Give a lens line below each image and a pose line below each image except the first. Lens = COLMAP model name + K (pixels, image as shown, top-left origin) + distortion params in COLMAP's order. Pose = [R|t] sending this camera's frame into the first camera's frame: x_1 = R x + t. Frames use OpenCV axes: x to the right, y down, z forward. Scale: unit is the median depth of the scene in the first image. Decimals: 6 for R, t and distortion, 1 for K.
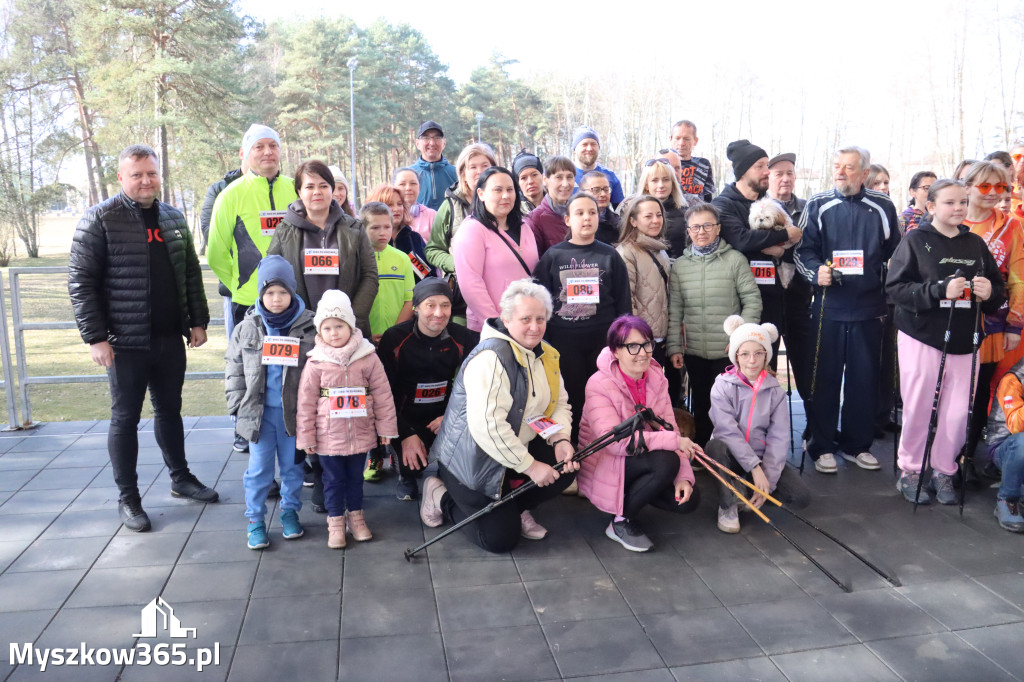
lens RADIAL K [[832.8, 0, 507.7], [0, 832.8, 345.4], [0, 0, 1]] dist [-0.184130, 0.153127]
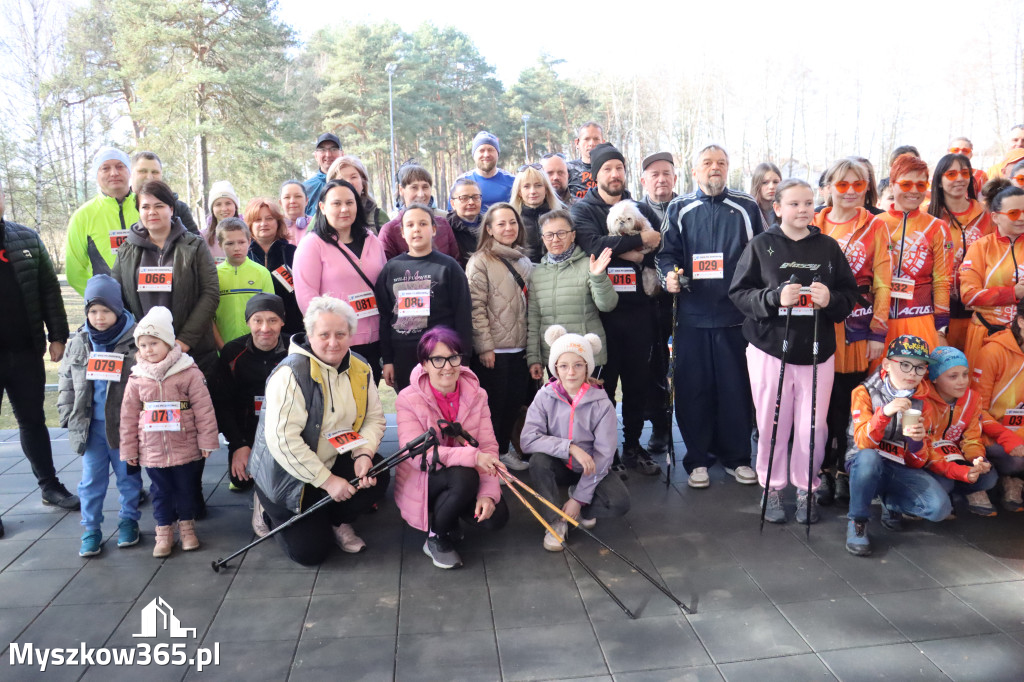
lens RADIAL K [[832.5, 0, 510.3], [0, 832.5, 343.6], [0, 0, 1]] dist [-0.179419, 0.144874]
pose [[0.997433, -0.008622, -0.071087, 0.184430], [0.008482, 0.999961, -0.002275, -0.009199], [0.071104, 0.001667, 0.997468, 0.012946]]
